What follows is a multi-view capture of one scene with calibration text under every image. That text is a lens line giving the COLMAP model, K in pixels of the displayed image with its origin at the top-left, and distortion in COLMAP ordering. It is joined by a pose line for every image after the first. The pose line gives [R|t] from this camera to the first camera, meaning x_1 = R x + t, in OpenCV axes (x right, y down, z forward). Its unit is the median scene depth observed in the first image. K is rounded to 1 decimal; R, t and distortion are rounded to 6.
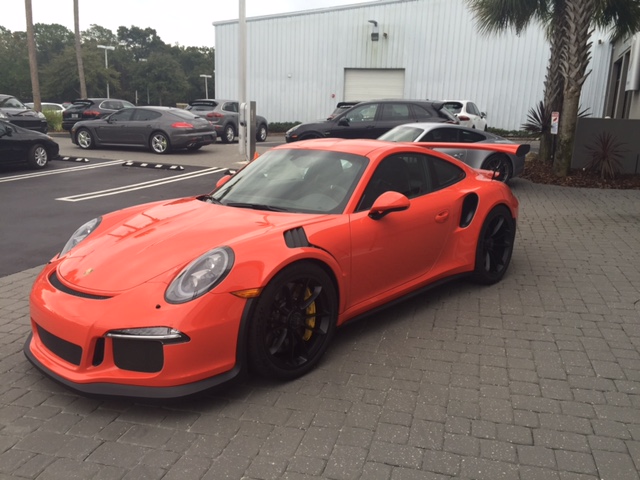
lens RADIAL K [[547.4, 0, 320.0], [0, 547.4, 240.0], [0, 0, 1]] dist [0.048635, -0.076774]
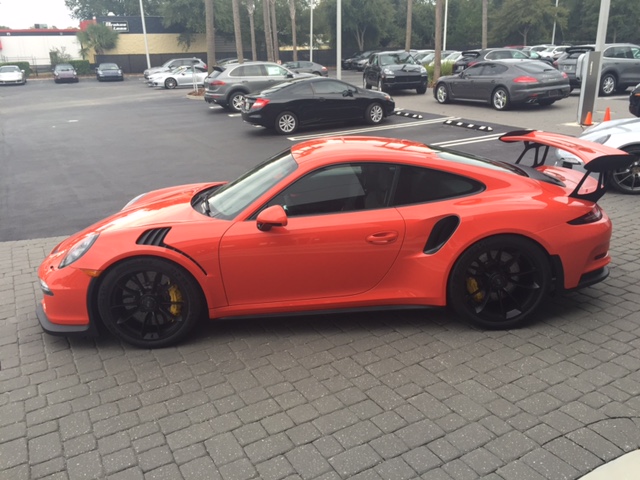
lens RADIAL K [[547.4, 0, 320.0], [0, 547.4, 240.0], [0, 0, 1]] dist [0.048635, -0.076774]
pose [[0.702516, 0.187102, -0.686633, 0.210987], [-0.113926, 0.981945, 0.151011, -0.044619], [0.702490, -0.027863, 0.711148, 0.081644]]
